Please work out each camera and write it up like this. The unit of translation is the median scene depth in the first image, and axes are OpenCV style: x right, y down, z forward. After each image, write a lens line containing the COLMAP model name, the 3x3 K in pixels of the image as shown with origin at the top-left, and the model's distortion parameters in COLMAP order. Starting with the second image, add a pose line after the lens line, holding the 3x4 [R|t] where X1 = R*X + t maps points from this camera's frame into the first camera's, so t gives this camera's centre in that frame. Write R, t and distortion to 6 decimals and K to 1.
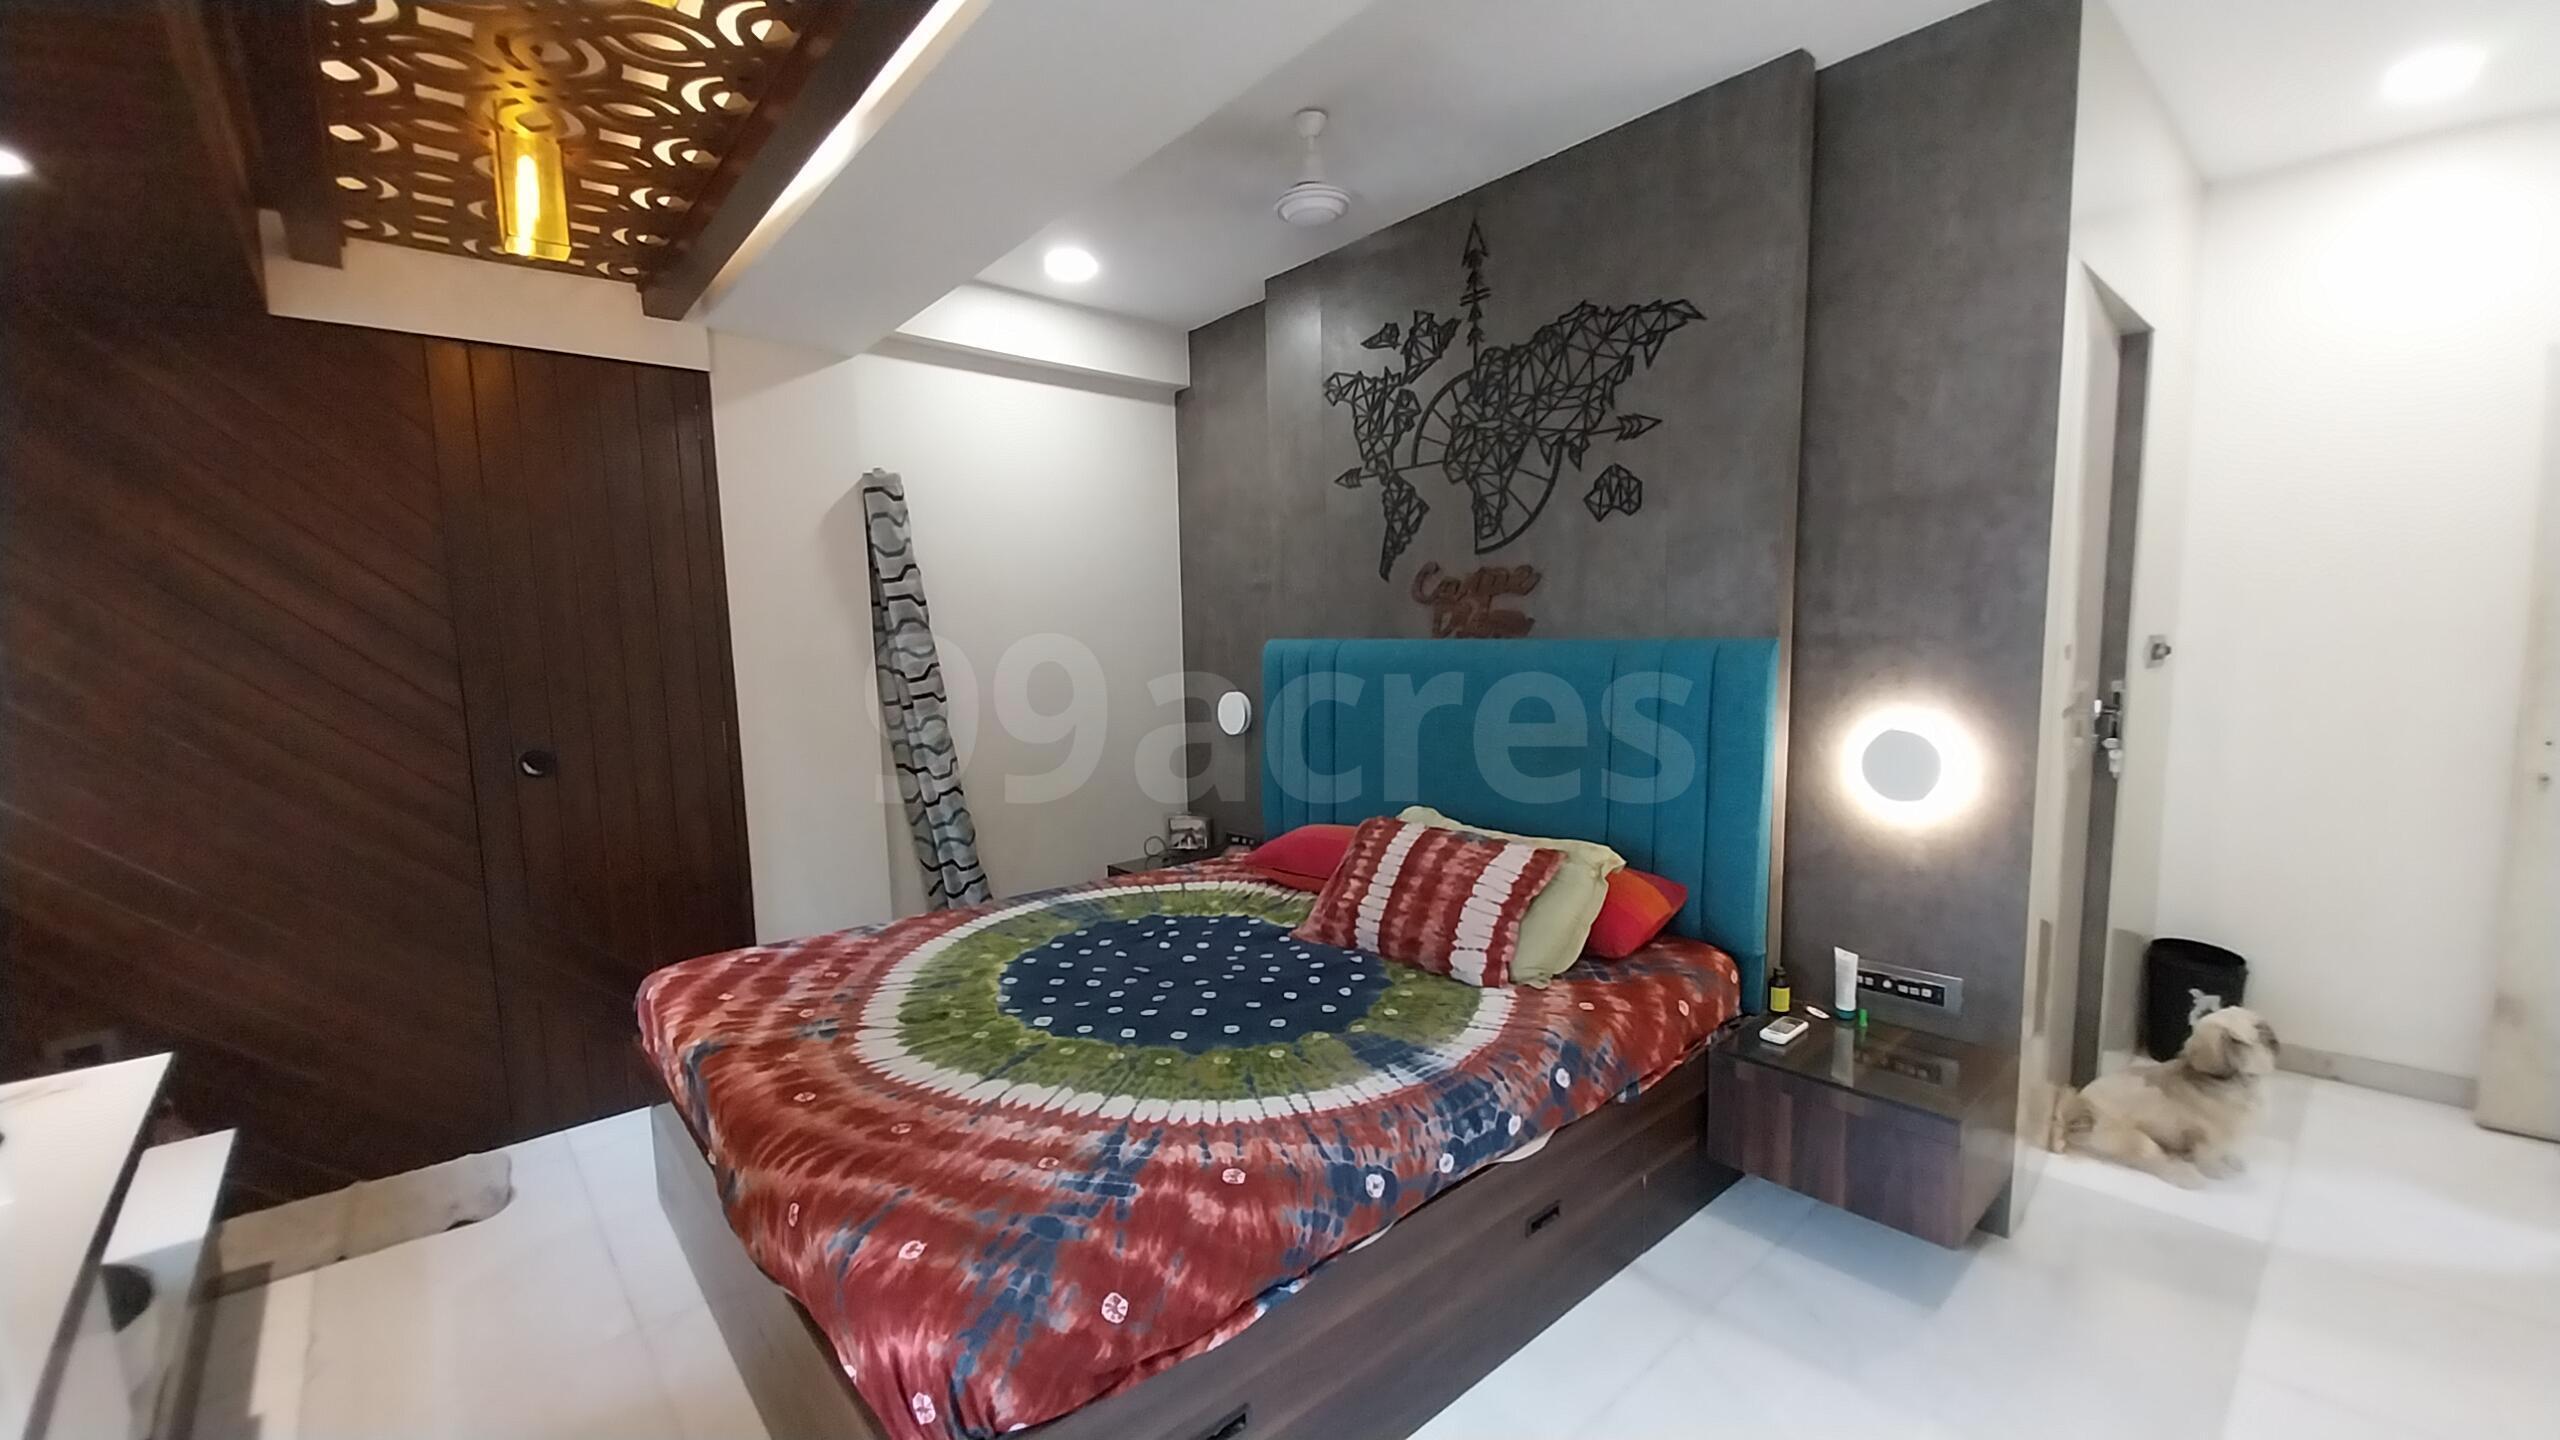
lens RADIAL K [[999.3, 0, 1279.6], [0, 999.3, 723.9], [0, 0, 1]] dist [0.000589, -0.000193]
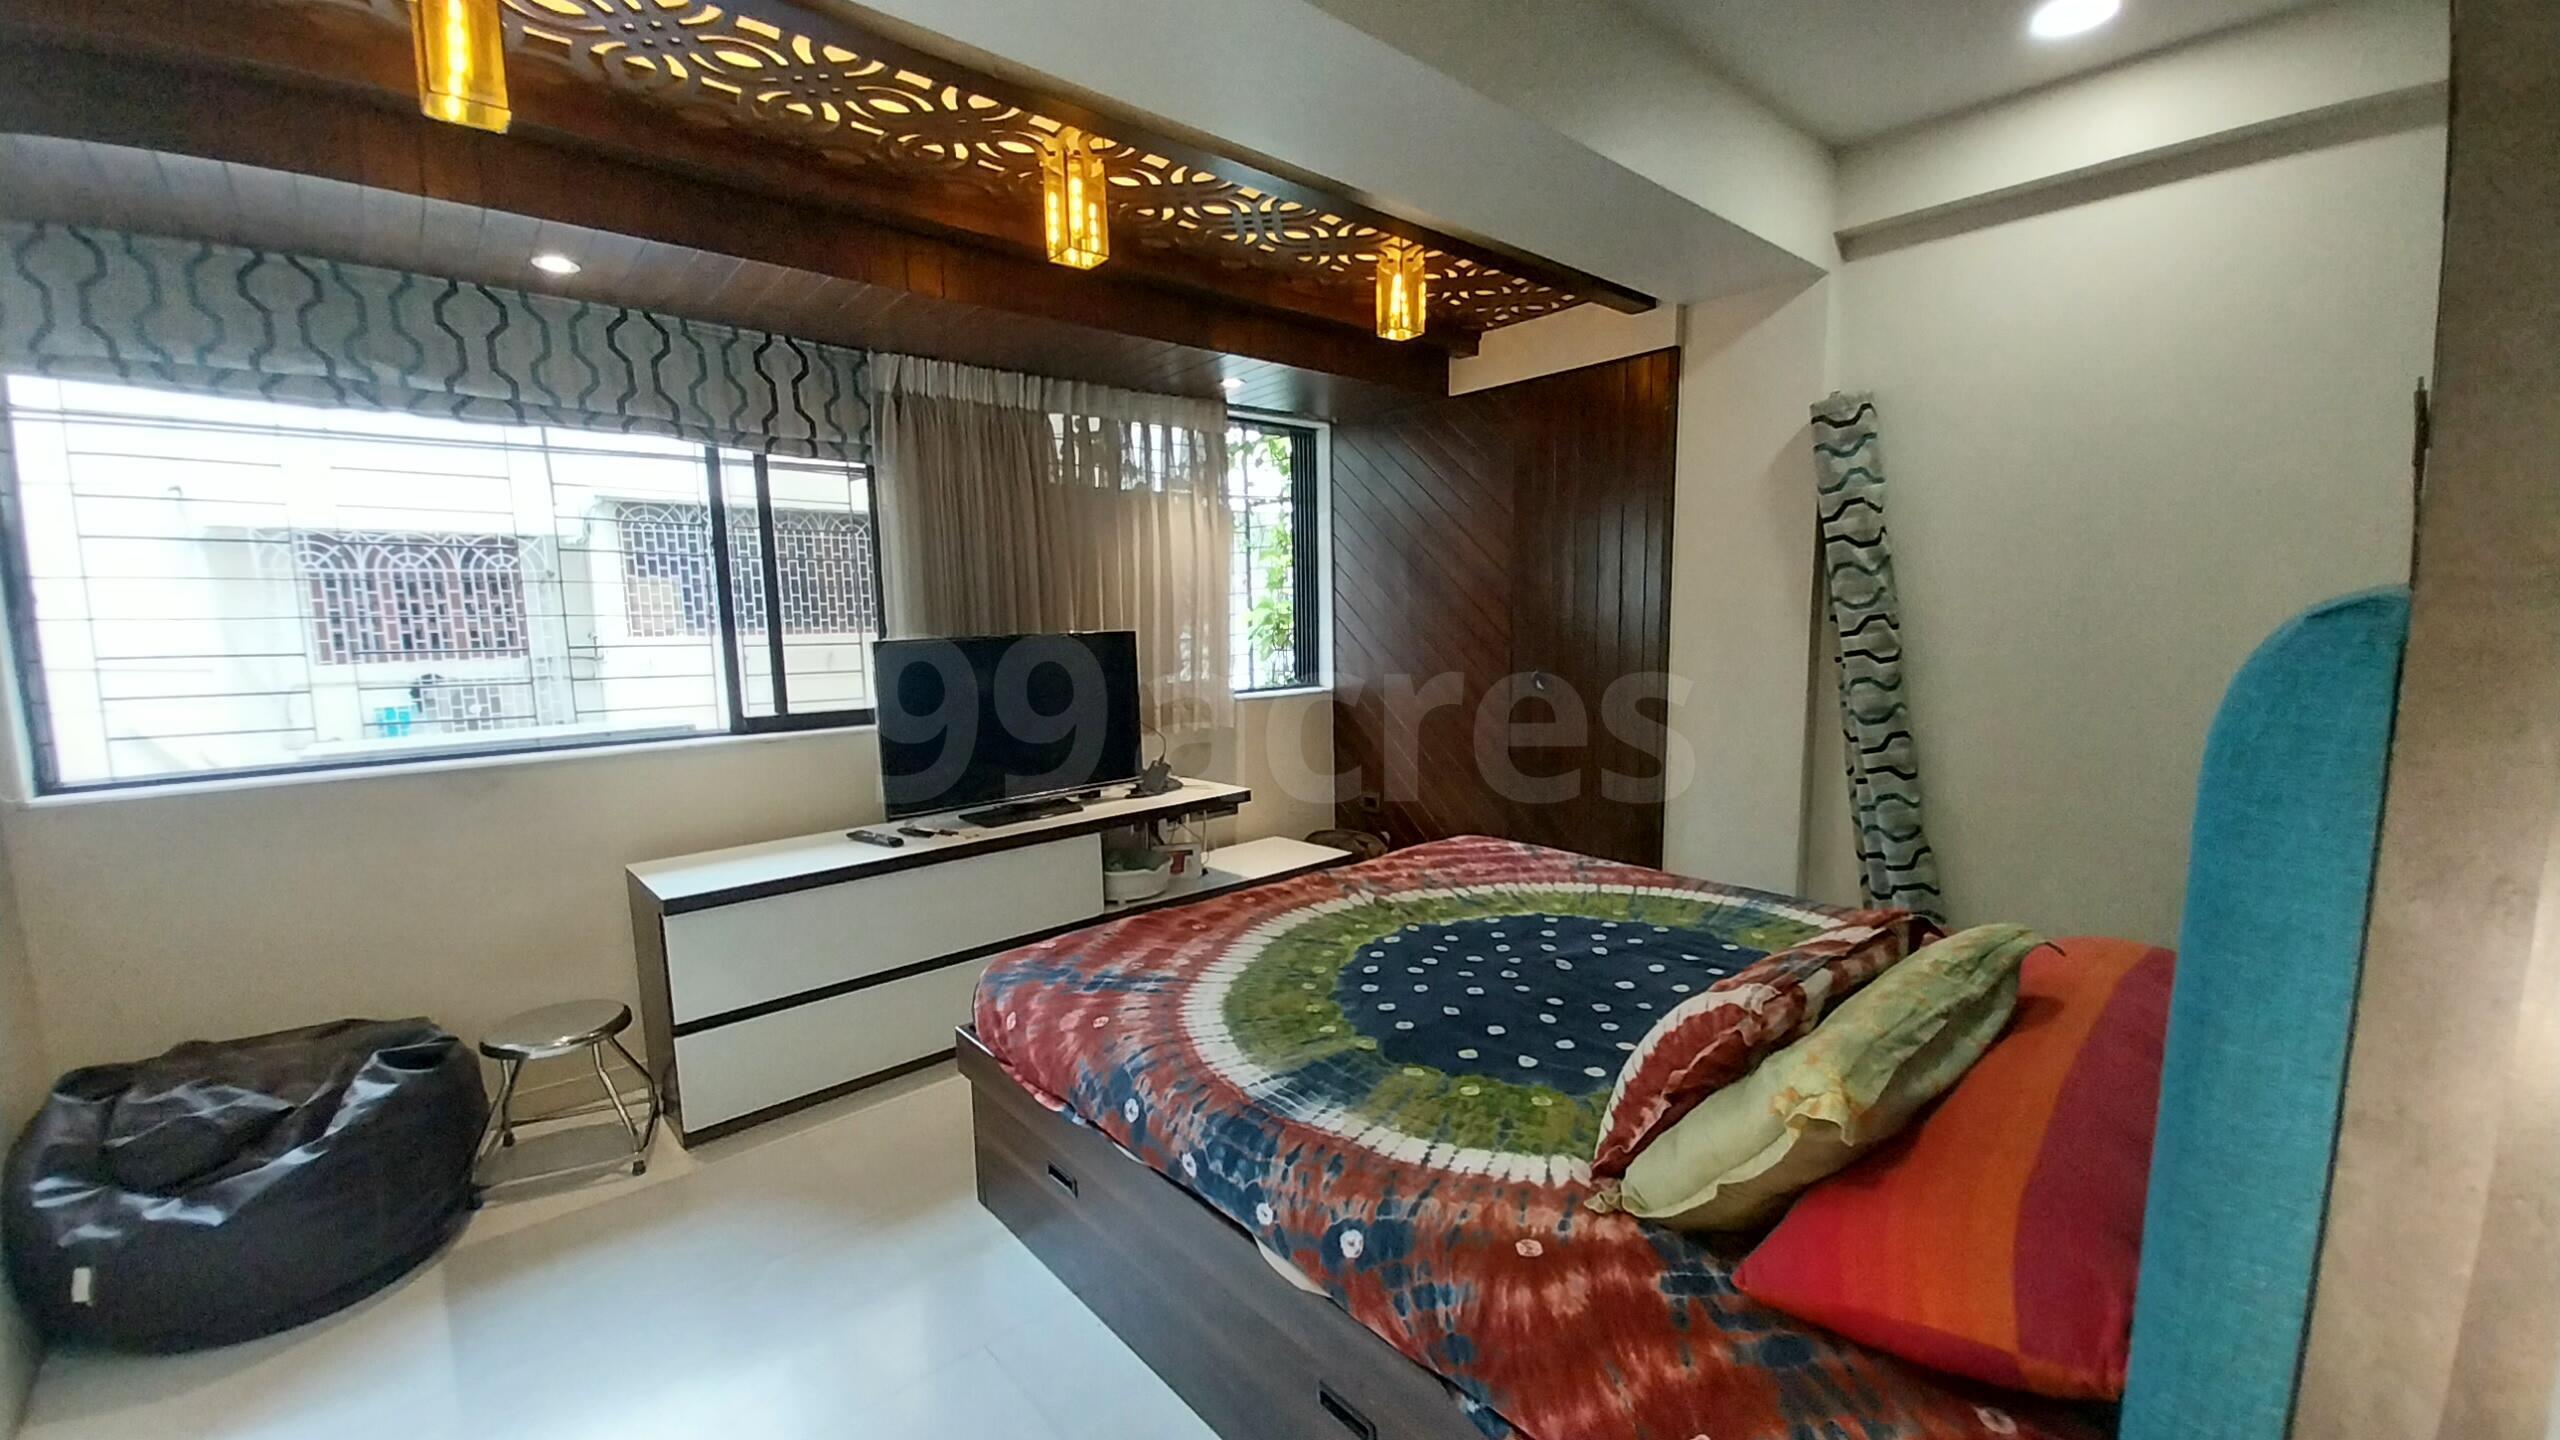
lens RADIAL K [[999.3, 0, 1280.9], [0, 999.3, 738.9], [0, 0, 1]] dist [0.000589, -0.000193]
pose [[0.011213, 0.144642, -0.989421, 0.862432], [-0.066838, 0.987378, 0.143586, -0.078752], [0.997701, 0.064520, 0.020739, 0.864491]]
